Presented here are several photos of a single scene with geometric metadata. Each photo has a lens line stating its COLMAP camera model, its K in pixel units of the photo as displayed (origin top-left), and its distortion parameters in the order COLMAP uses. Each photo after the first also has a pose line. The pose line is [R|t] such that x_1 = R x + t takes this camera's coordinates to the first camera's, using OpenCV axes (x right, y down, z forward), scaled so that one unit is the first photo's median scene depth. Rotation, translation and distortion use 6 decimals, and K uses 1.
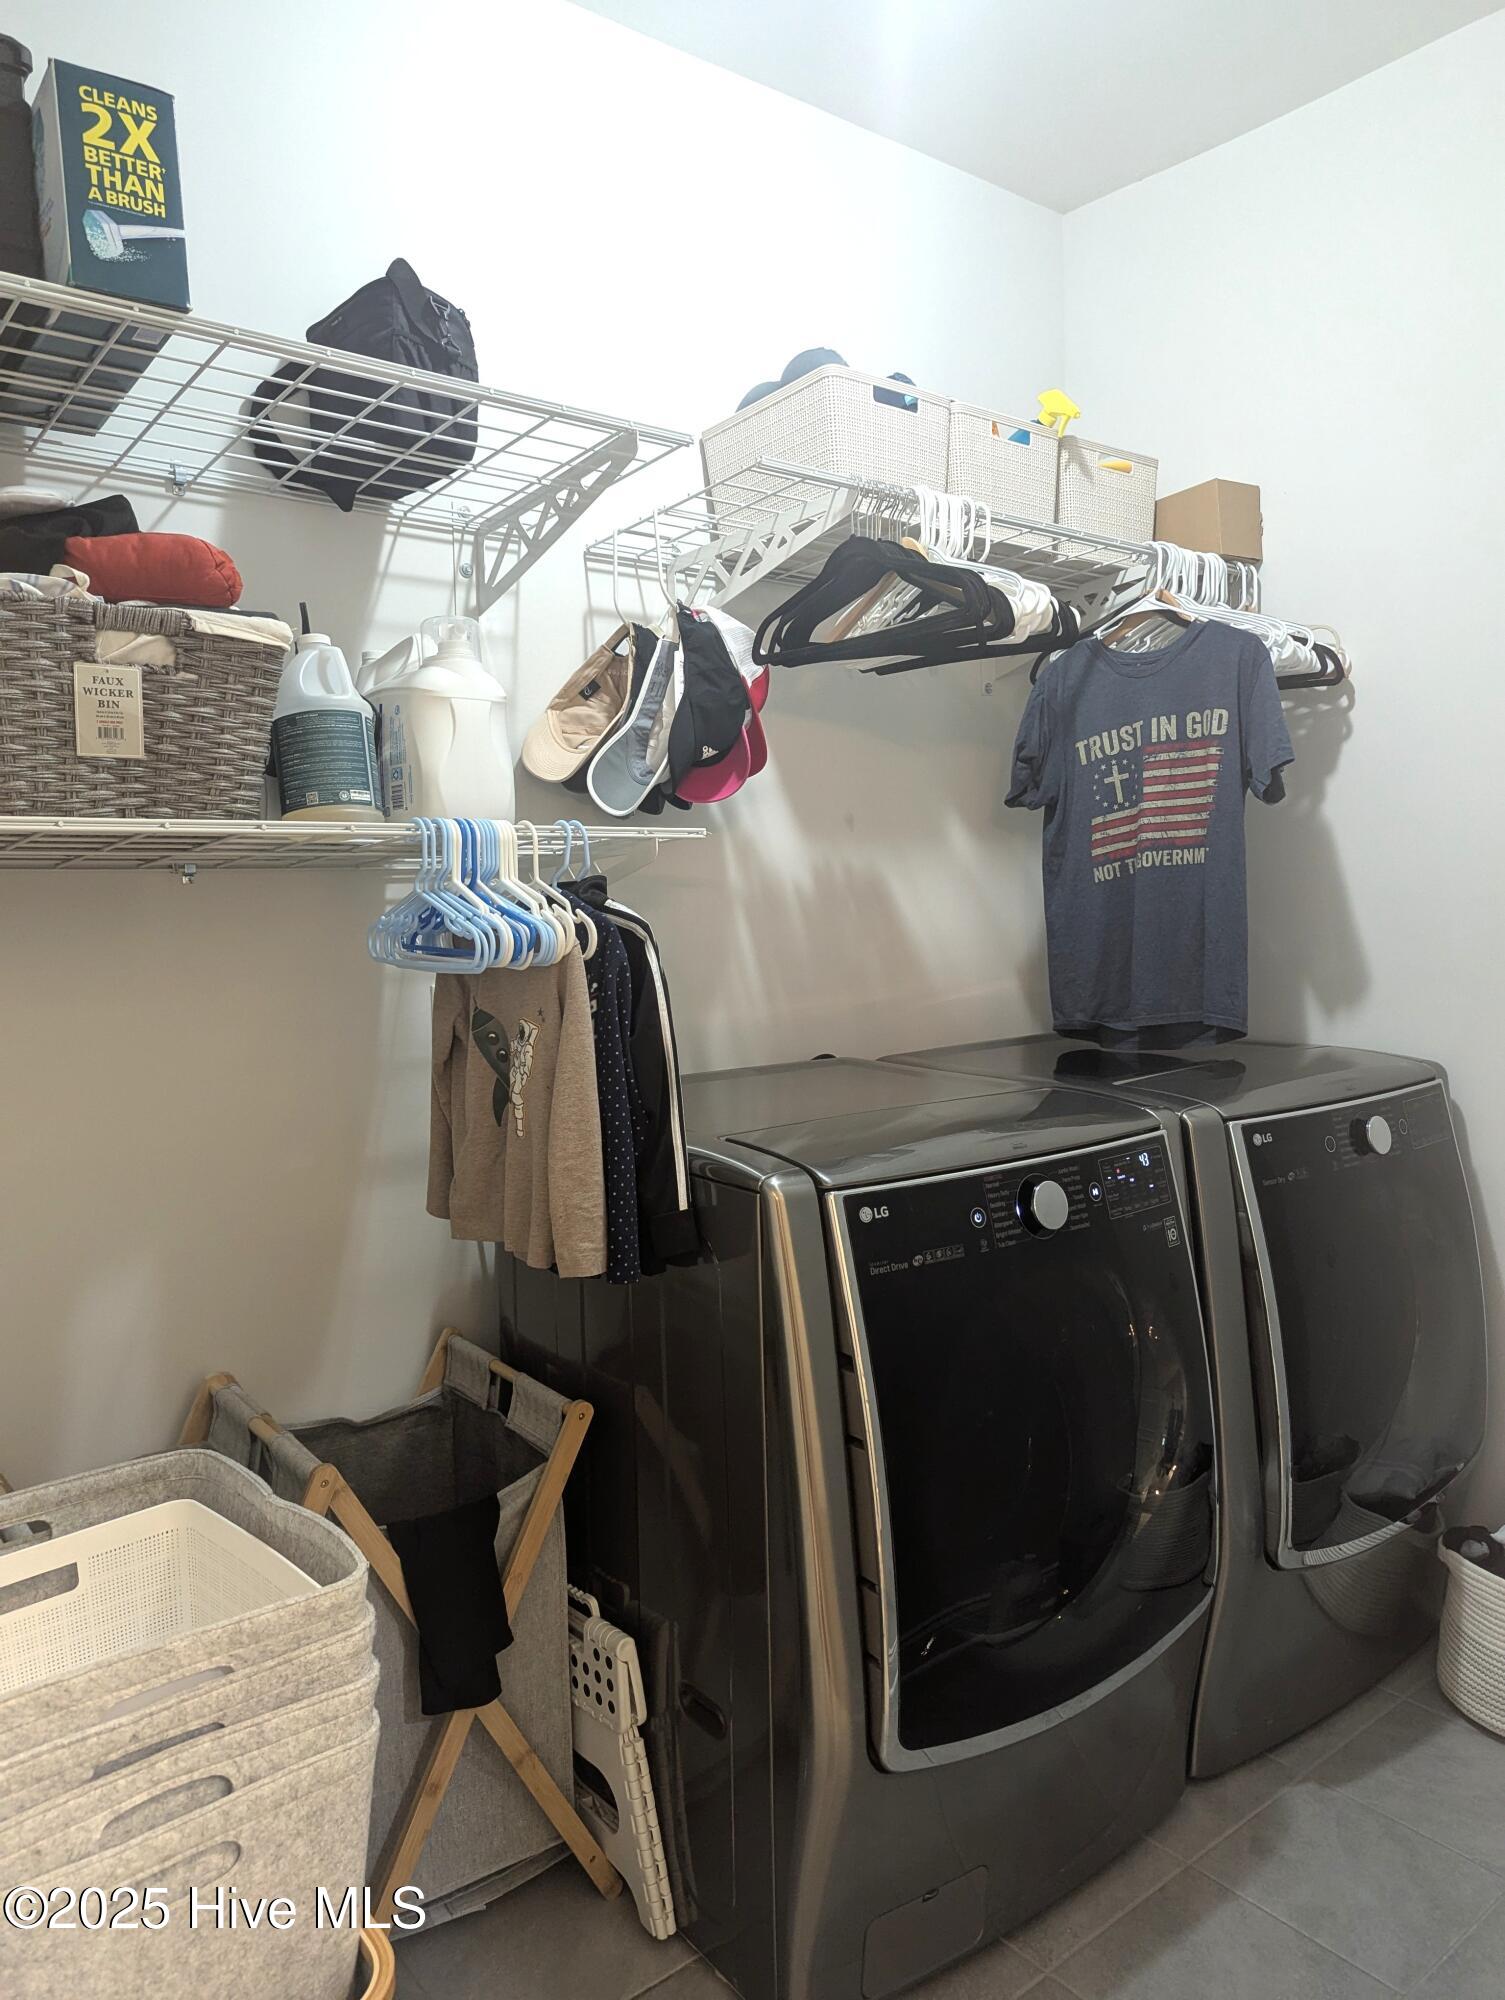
lens RADIAL K [[1399.8, 0, 755.8], [0, 1399.8, 990.3], [0, 0, 1]] dist [0.022571, 0.002029]
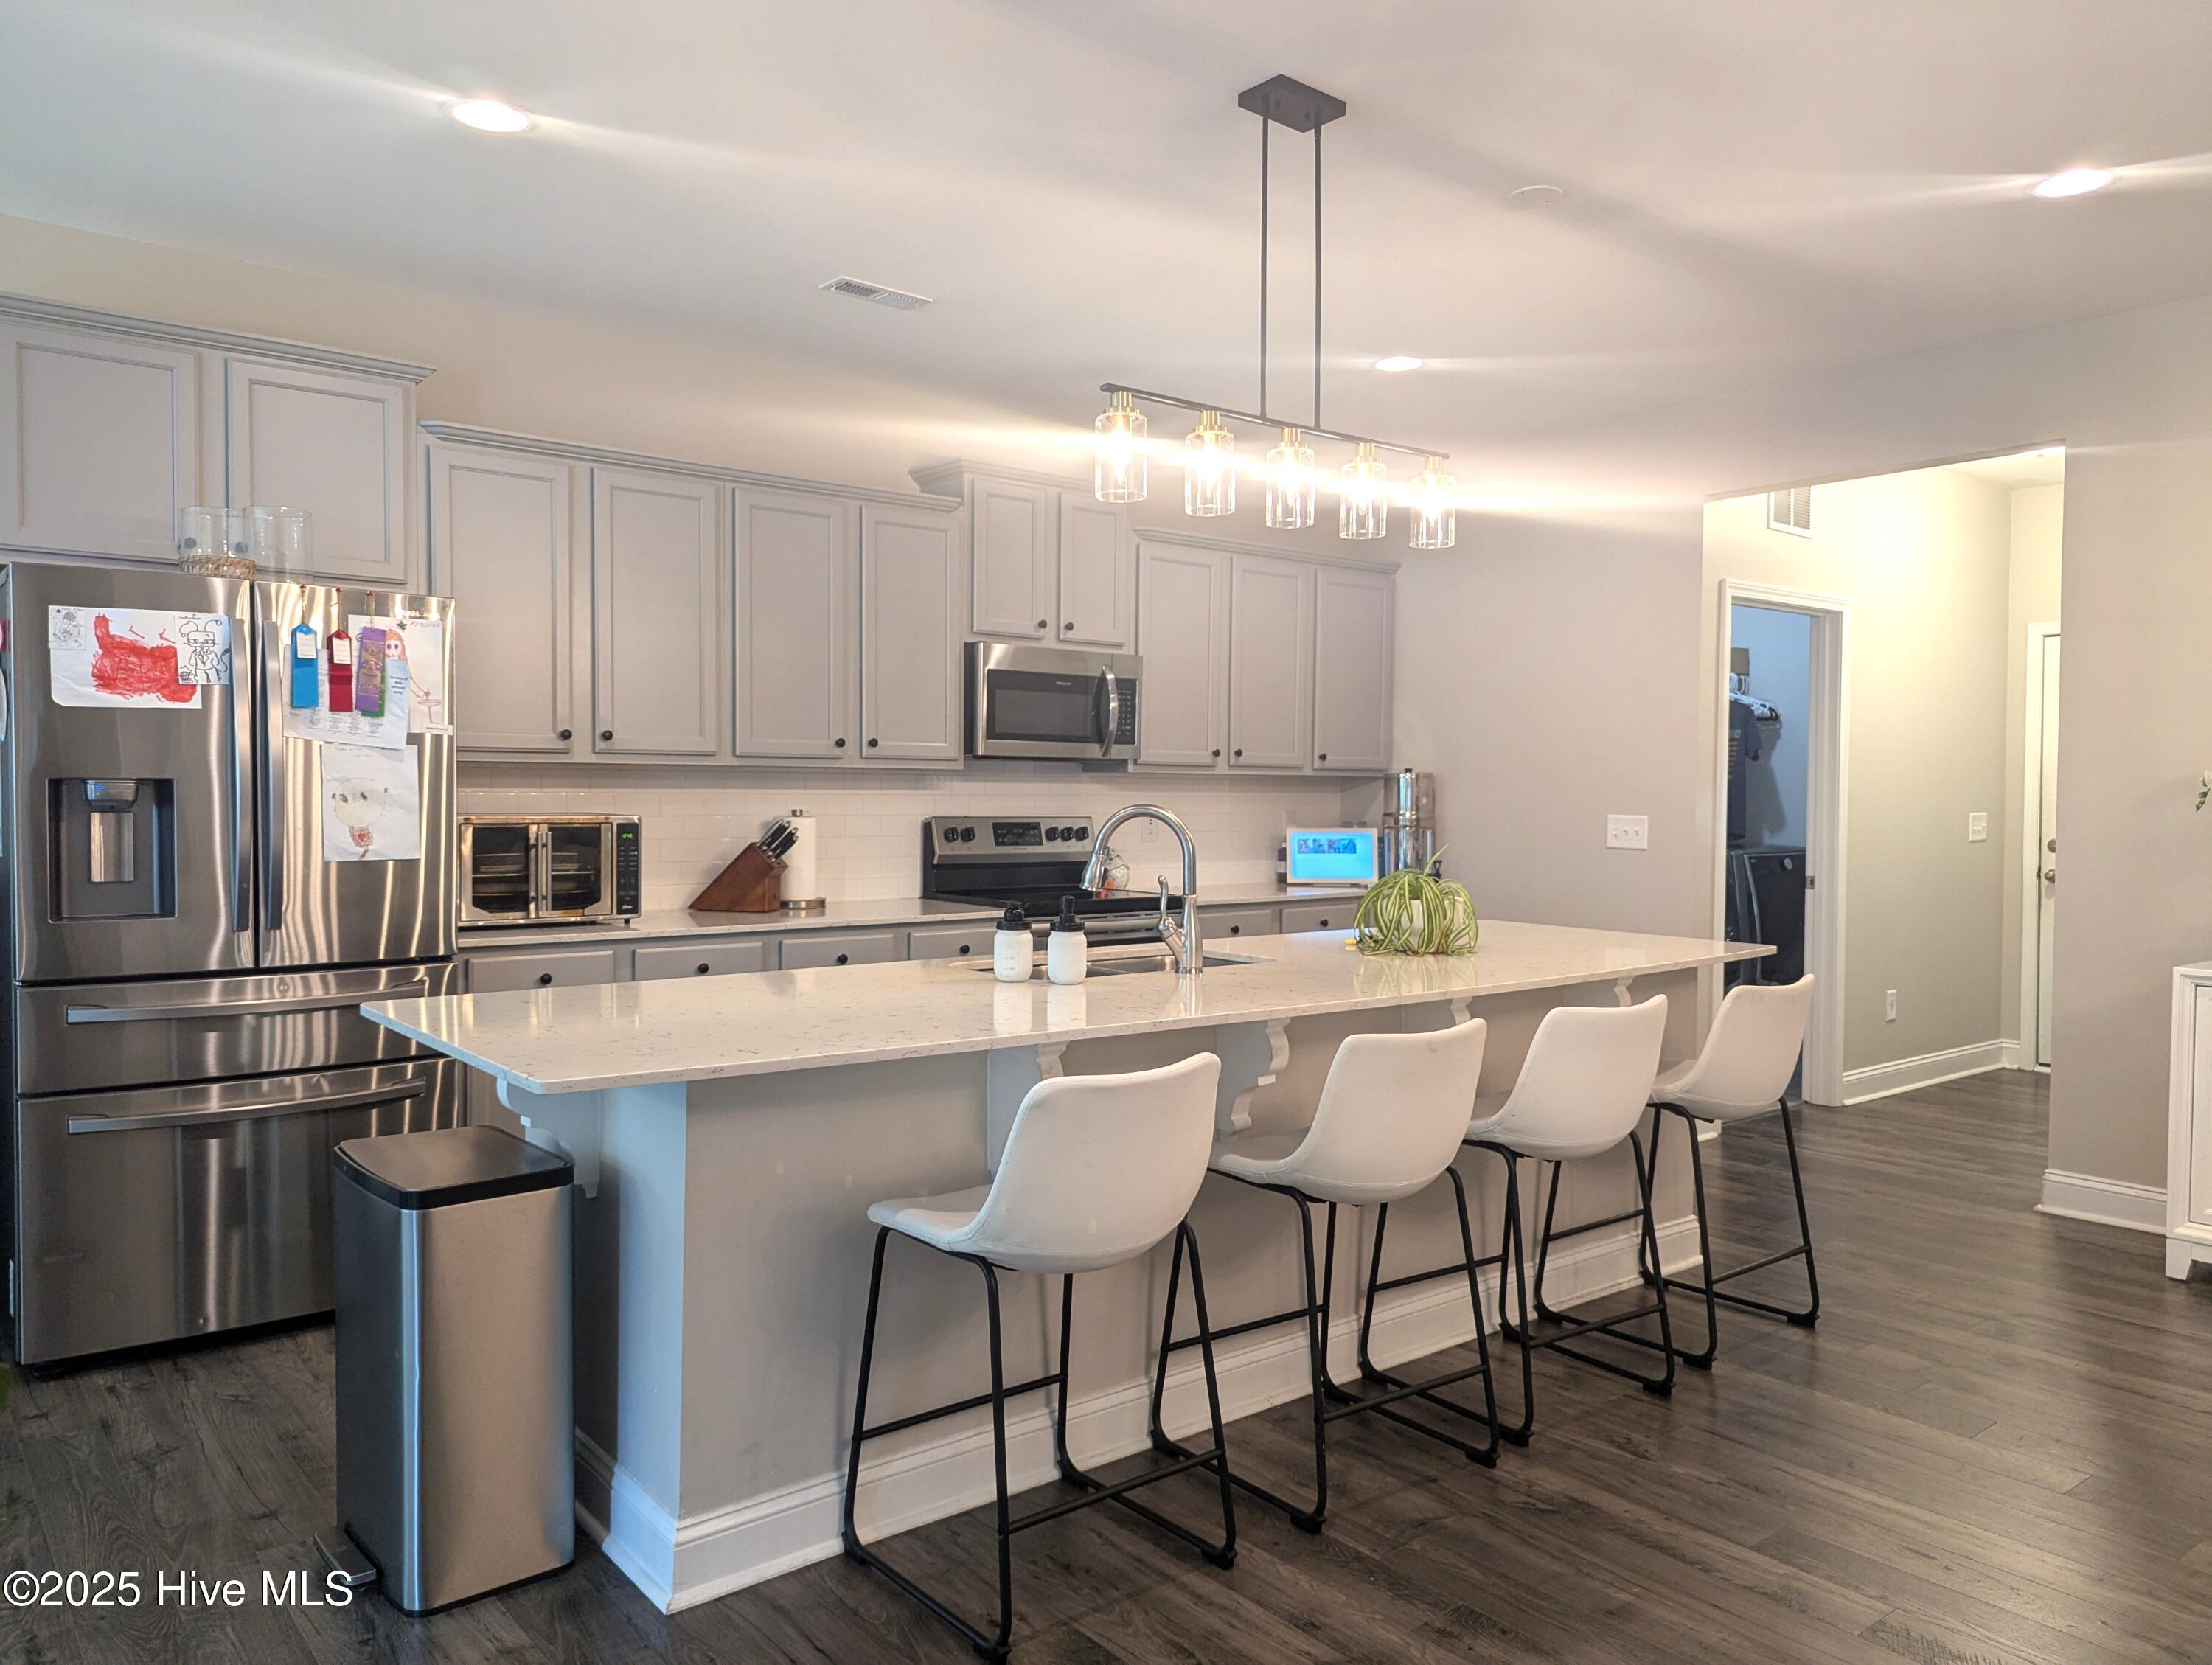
lens RADIAL K [[1573.9, 0, 1102.3], [0, 1573.9, 829.8], [0, 0, 1]] dist [0.030408, -0.019655]
pose [[0.999424, 0.033698, -0.004041, -0.990925], [-0.033868, 0.997951, -0.054276, 0.241273], [0.002204, 0.054382, 0.998518, -2.333206]]
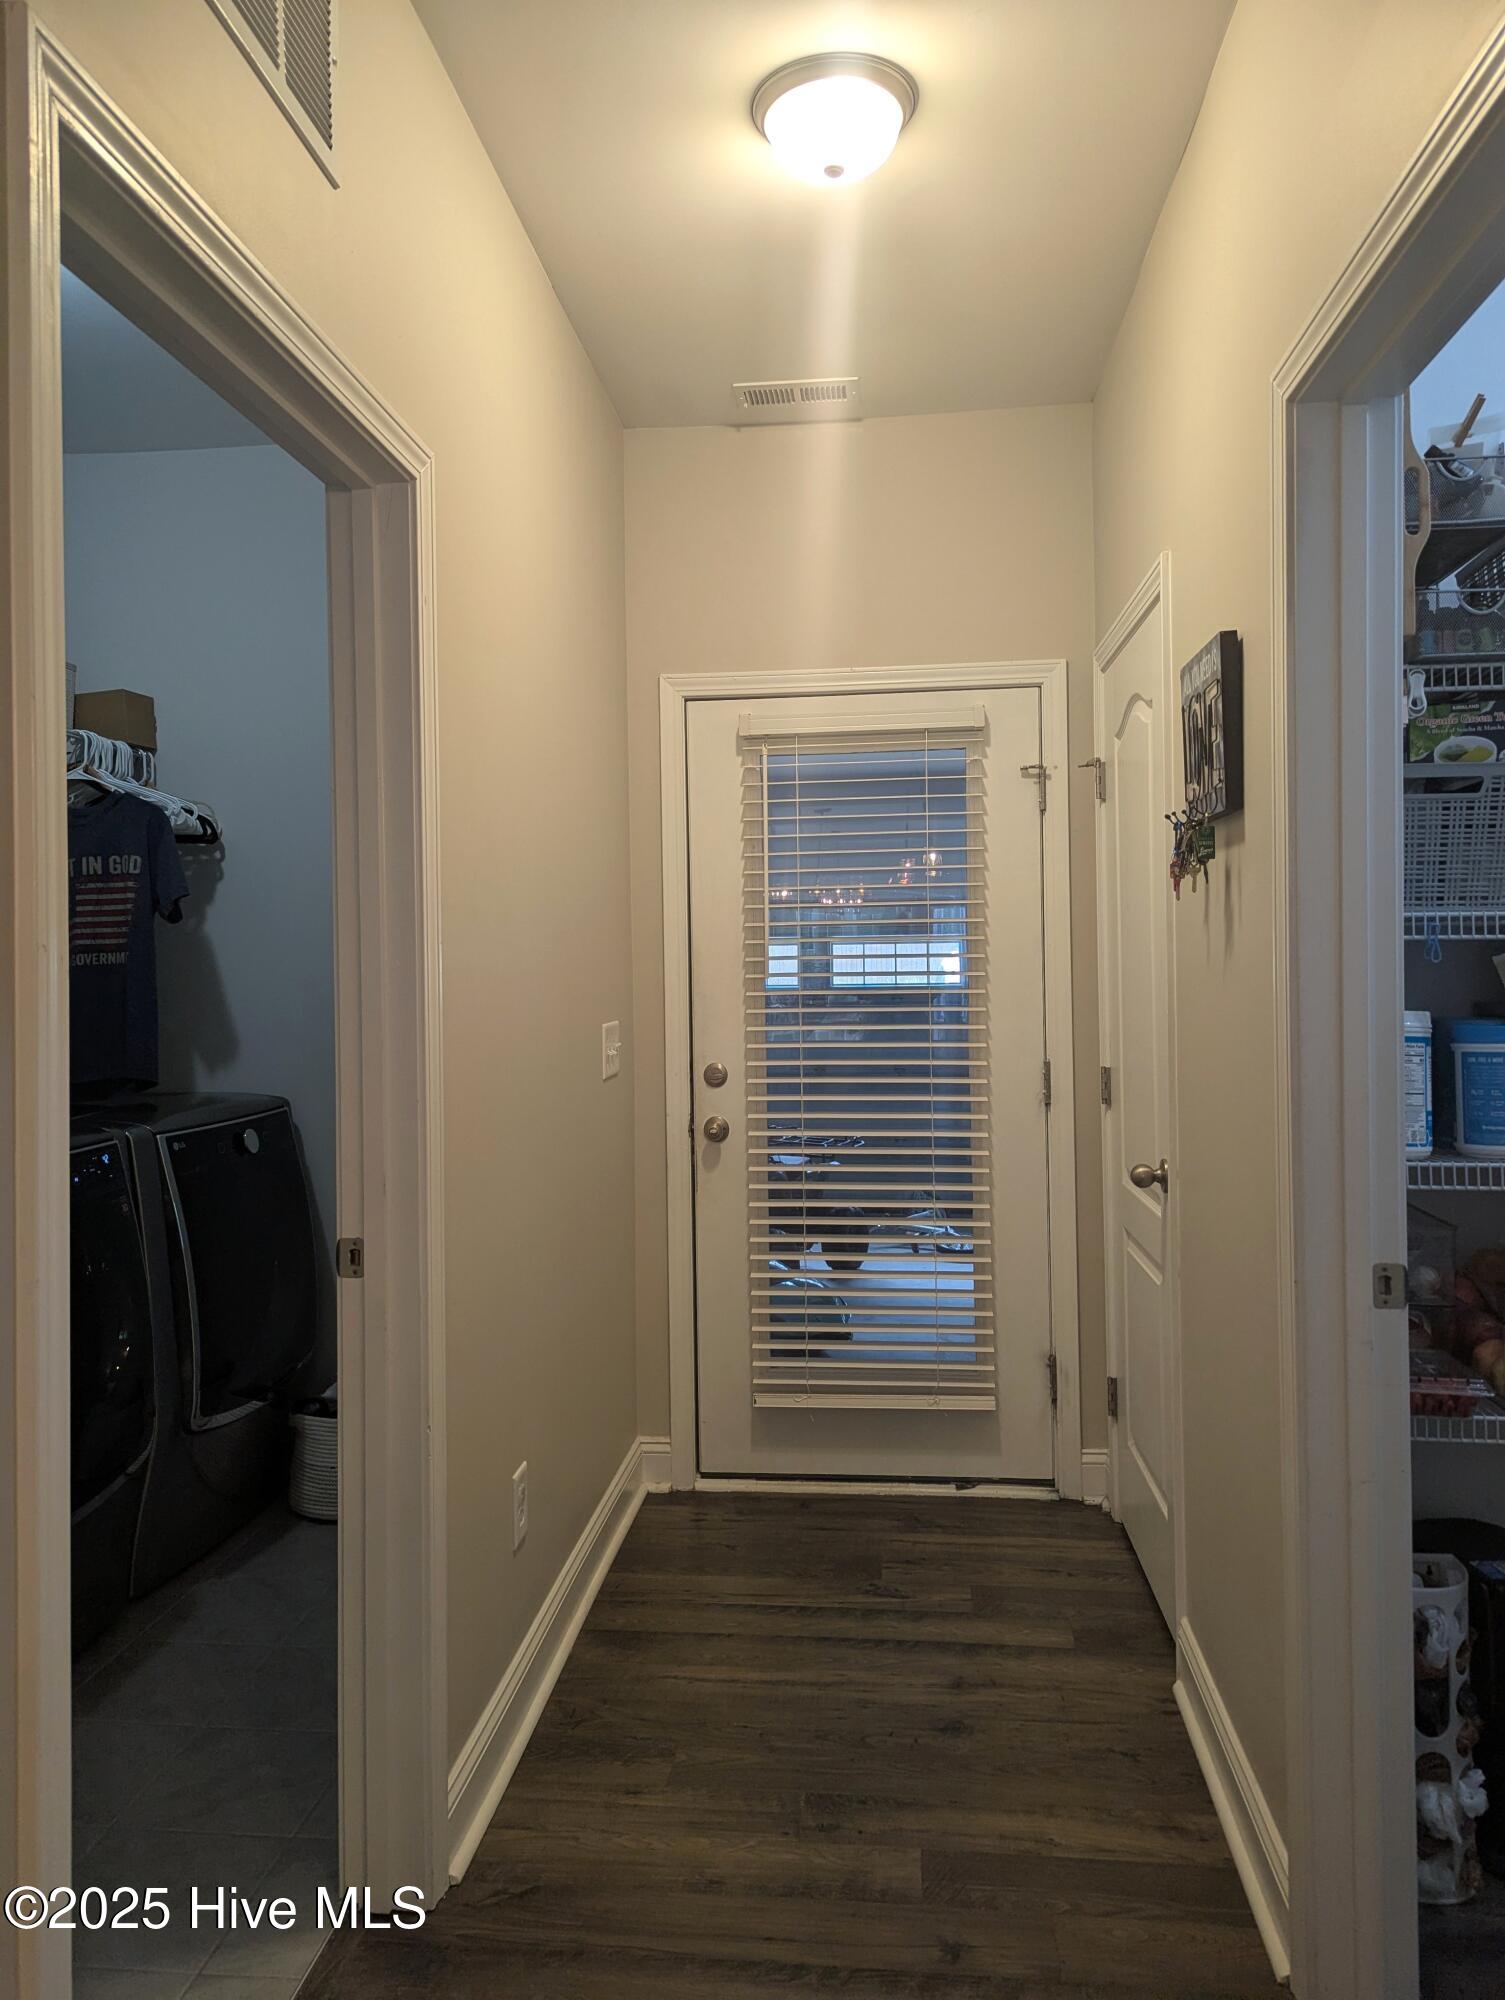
lens RADIAL K [[1399.8, 0, 746.3], [0, 1399.8, 951.4], [0, 0, 1]] dist [0.022571, 0.002029]
pose [[0.709863, 0.023737, 0.703939, -0.223455], [0.047703, 0.995517, -0.081673, 0.040993], [-0.702722, 0.091556, 0.705549, -0.417893]]
